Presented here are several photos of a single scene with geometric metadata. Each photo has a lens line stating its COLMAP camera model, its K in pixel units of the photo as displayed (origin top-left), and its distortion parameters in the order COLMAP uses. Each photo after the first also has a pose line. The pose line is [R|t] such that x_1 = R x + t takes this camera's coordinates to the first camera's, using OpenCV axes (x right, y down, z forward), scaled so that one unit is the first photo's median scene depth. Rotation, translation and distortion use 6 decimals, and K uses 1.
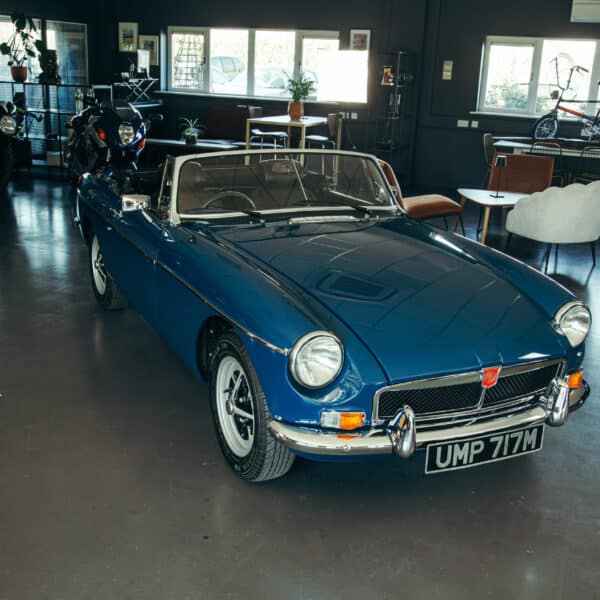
lens RADIAL K [[834.1, 0, 300.0], [0, 834.1, 300.0], [0, 0, 1]] dist [-0.036310, 0.064762]
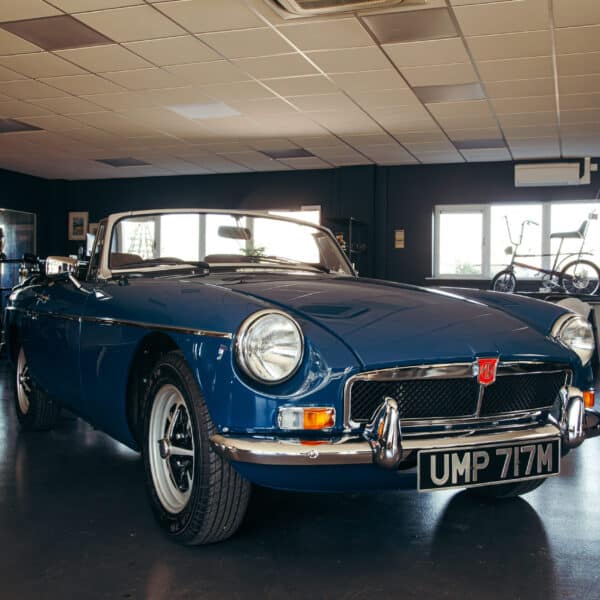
lens RADIAL K [[834.1, 0, 300.0], [0, 834.1, 300.0], [0, 0, 1]] dist [-0.036310, 0.064762]
pose [[0.997997, -0.034577, 0.052970, 0.007561], [0.048926, 0.952712, -0.299912, 0.249470], [-0.040095, 0.301903, 0.952495, 0.210666]]
